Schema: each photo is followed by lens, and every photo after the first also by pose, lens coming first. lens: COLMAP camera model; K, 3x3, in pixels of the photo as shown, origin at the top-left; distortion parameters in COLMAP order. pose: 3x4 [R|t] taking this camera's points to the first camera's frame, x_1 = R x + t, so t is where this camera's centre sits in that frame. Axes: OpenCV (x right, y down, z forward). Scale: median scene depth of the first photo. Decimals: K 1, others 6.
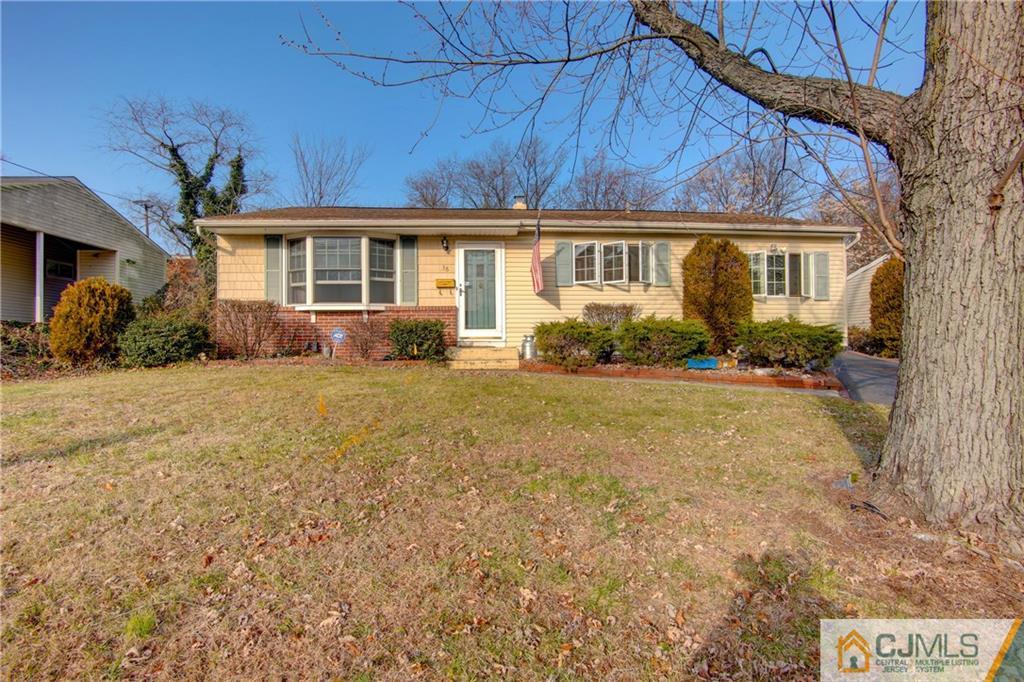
lens RADIAL K [[493.7, 0, 519.2], [0, 493.7, 342.0], [0, 0, 1]] dist [-0.020604, 0.000501]
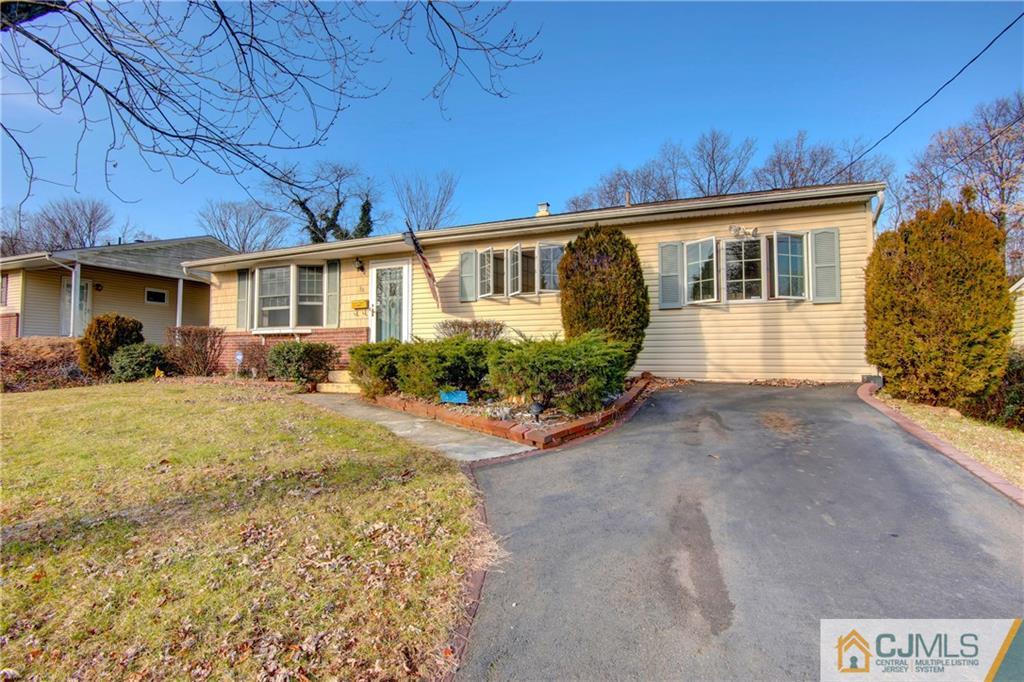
lens RADIAL K [[493.7, 0, 519.2], [0, 493.7, 342.0], [0, 0, 1]] dist [-0.020604, 0.000501]
pose [[0.894310, -0.011326, -0.447304, 0.580728], [-0.004408, 0.999408, -0.034117, -0.010817], [0.447426, 0.032482, 0.893731, 0.259324]]
